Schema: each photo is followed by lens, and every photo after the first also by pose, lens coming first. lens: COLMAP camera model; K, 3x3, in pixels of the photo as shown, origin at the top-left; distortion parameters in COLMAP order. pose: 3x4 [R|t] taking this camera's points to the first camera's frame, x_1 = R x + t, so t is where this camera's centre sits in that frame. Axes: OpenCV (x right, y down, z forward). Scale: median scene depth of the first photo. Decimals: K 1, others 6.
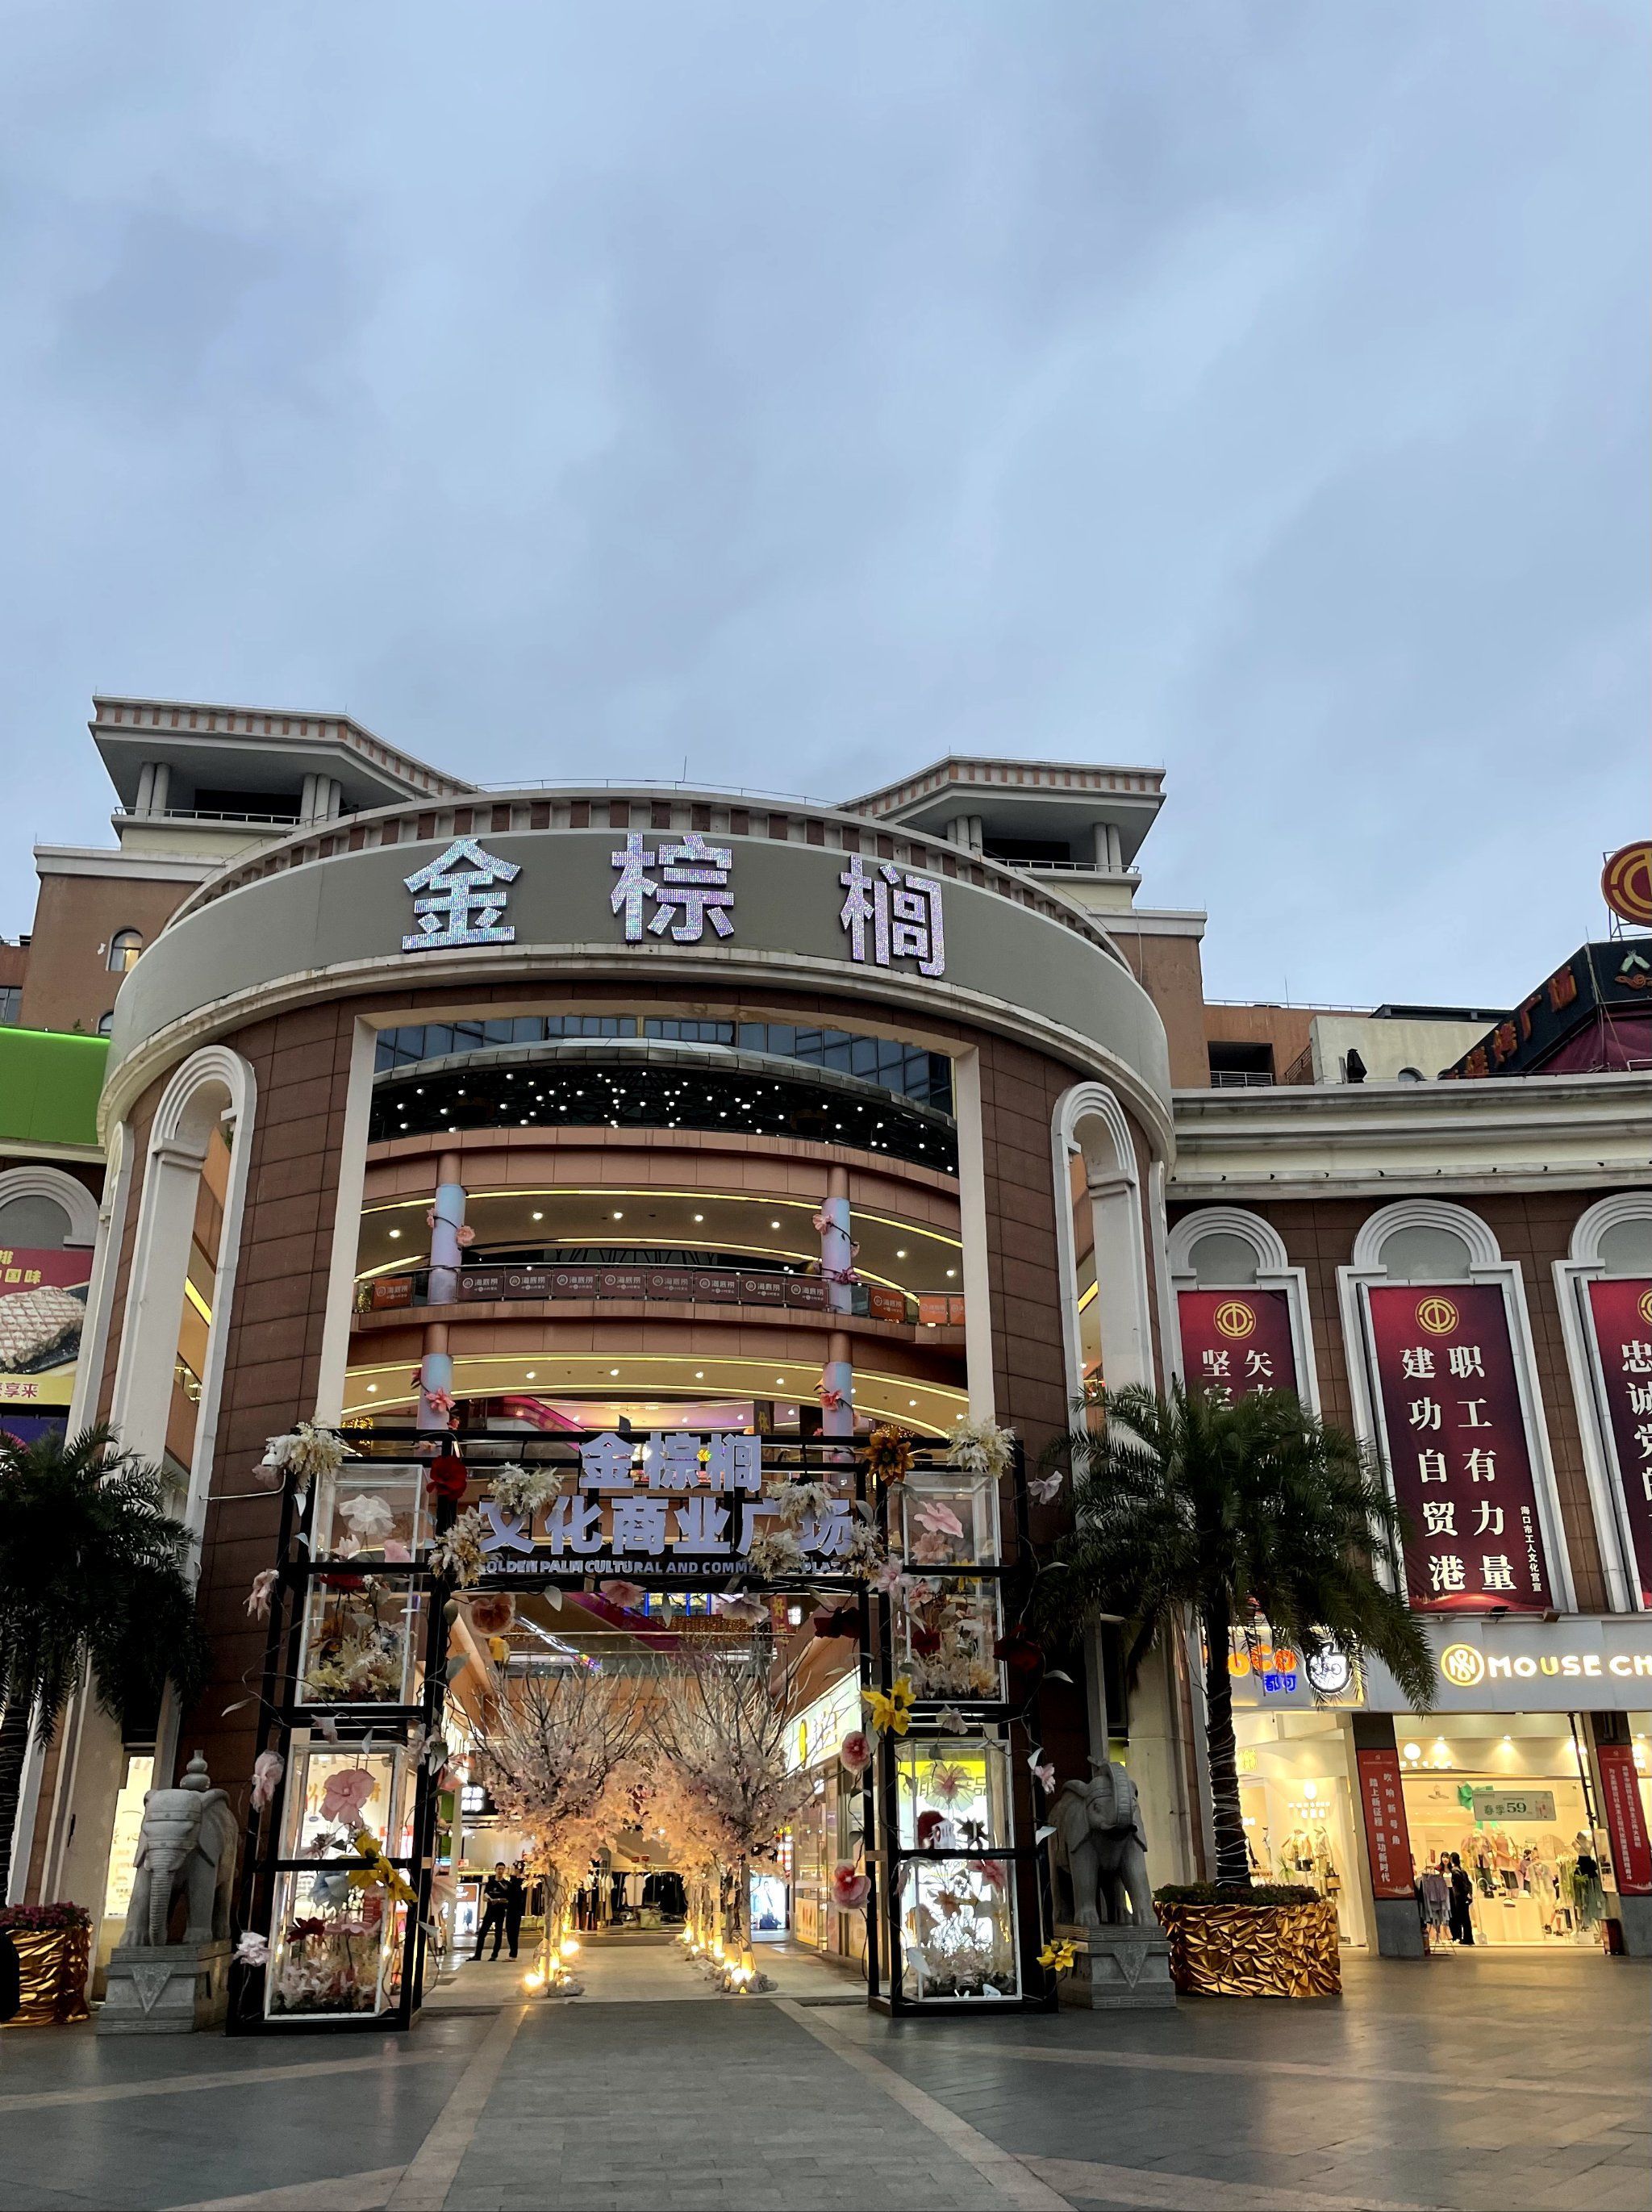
lens RADIAL K [[1807.8, 0, 843.2], [0, 1807.8, 1111.1], [0, 0, 1]] dist [0.061033, -0.001139]
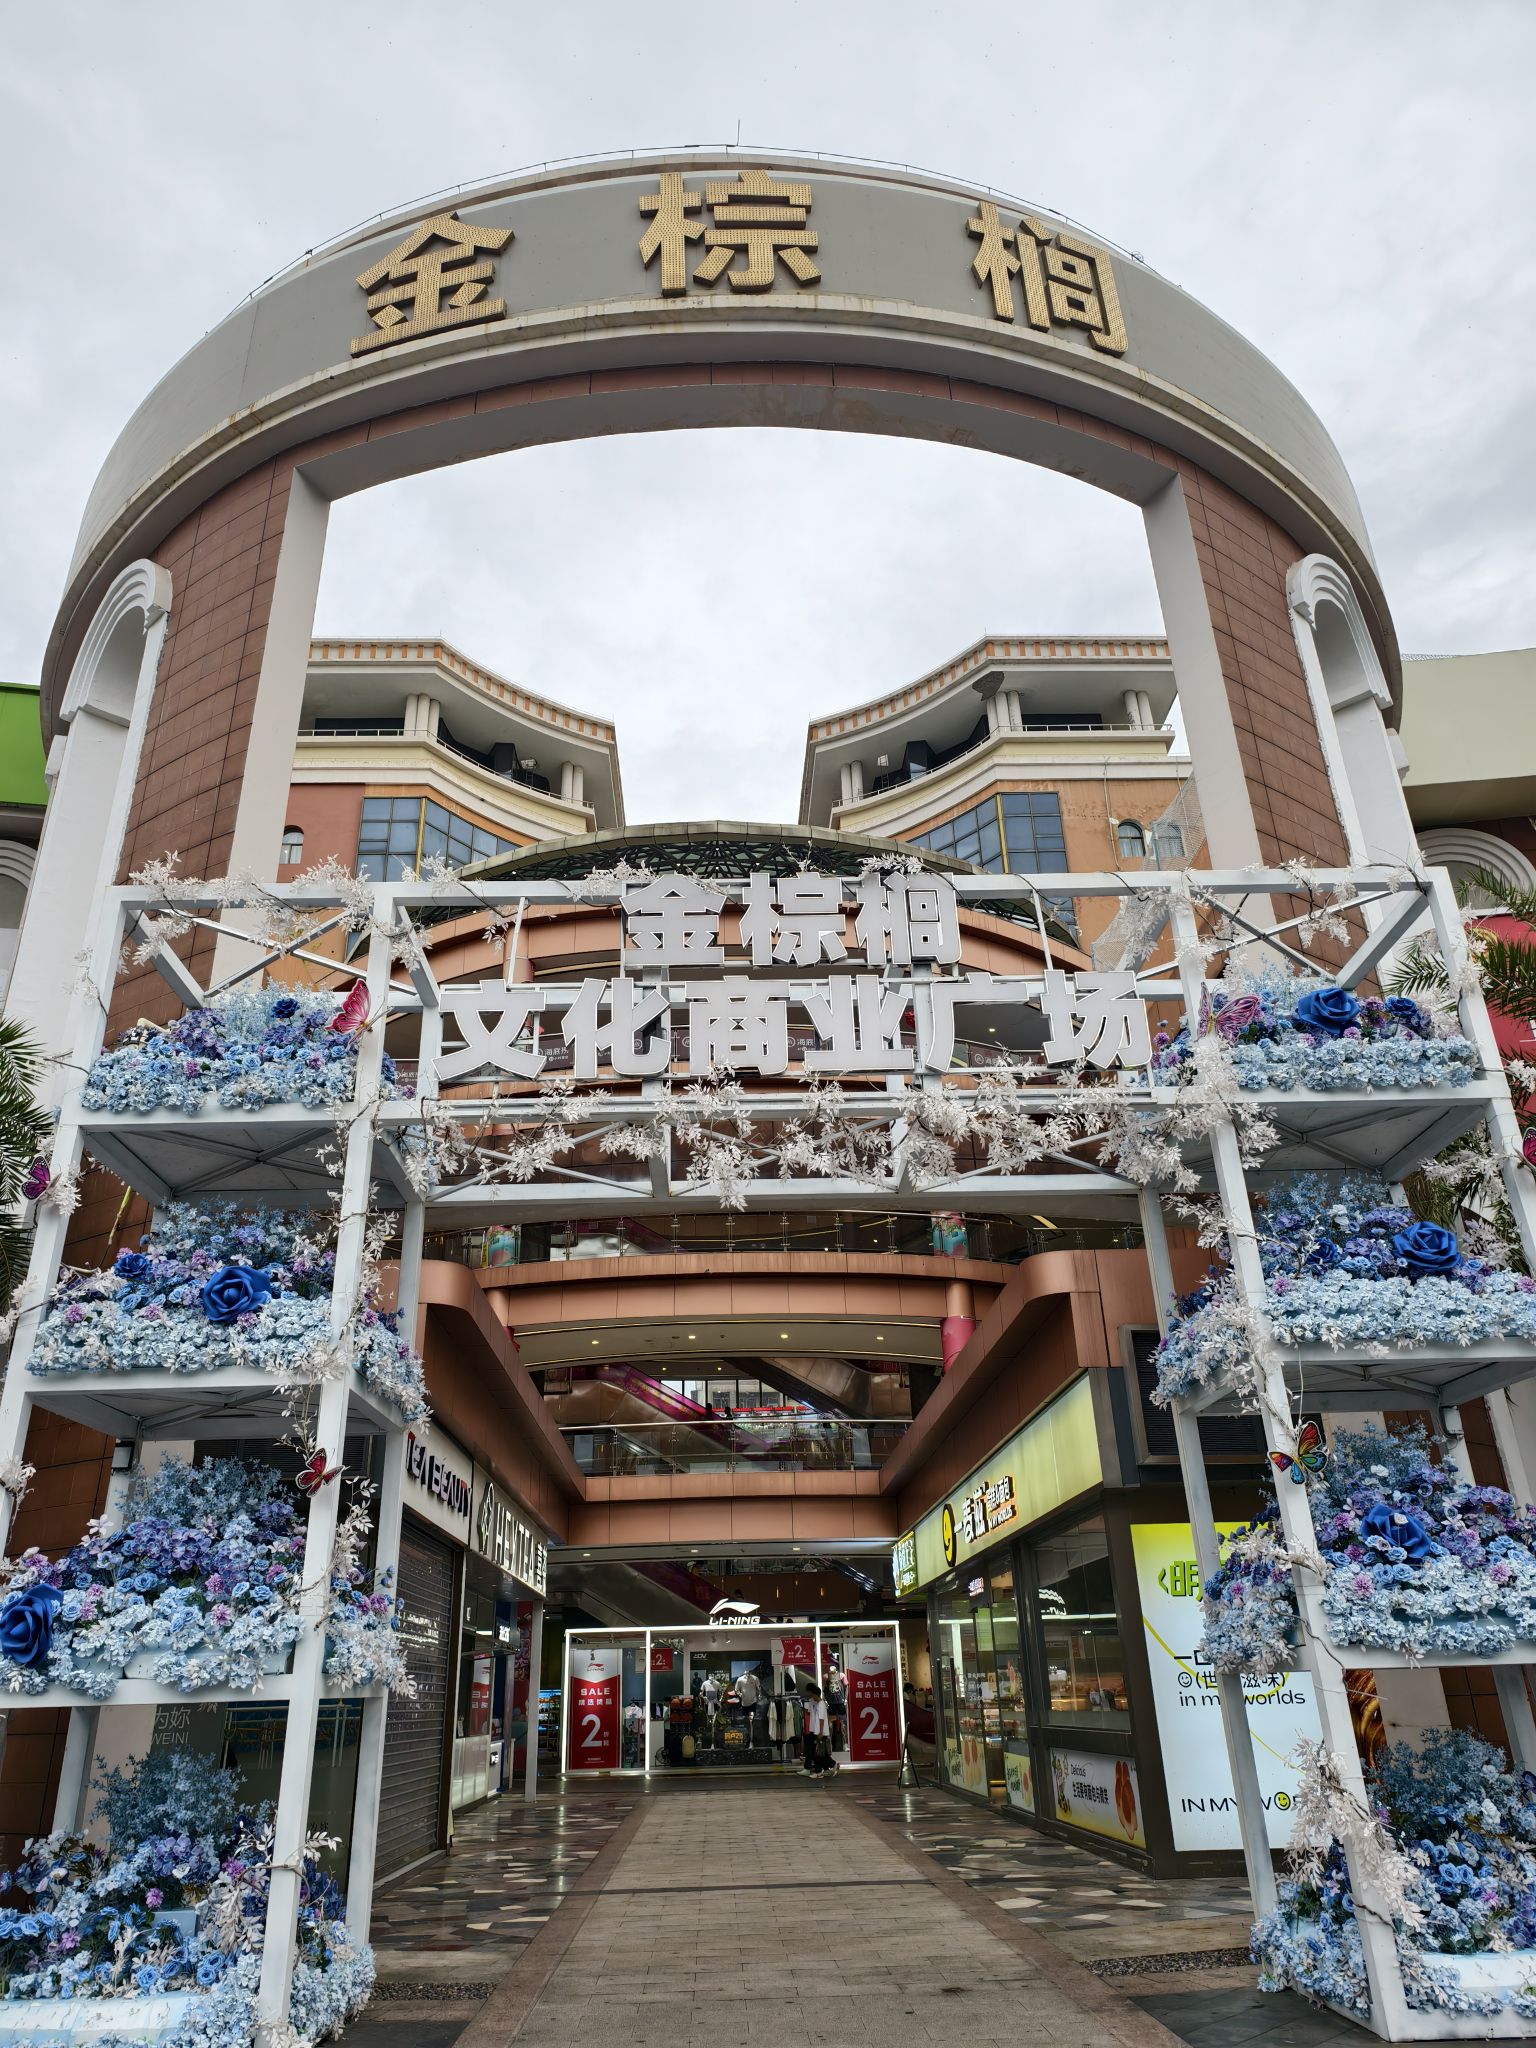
lens RADIAL K [[1374.3, 0, 750.7], [0, 1374.3, 1018.6], [0, 0, 1]] dist [-0.002416, -0.000593]
pose [[0.994425, -0.056882, -0.088791, -0.054742], [0.051260, 0.996609, -0.064362, 0.202749], [0.092151, 0.059452, 0.993969, 0.486497]]
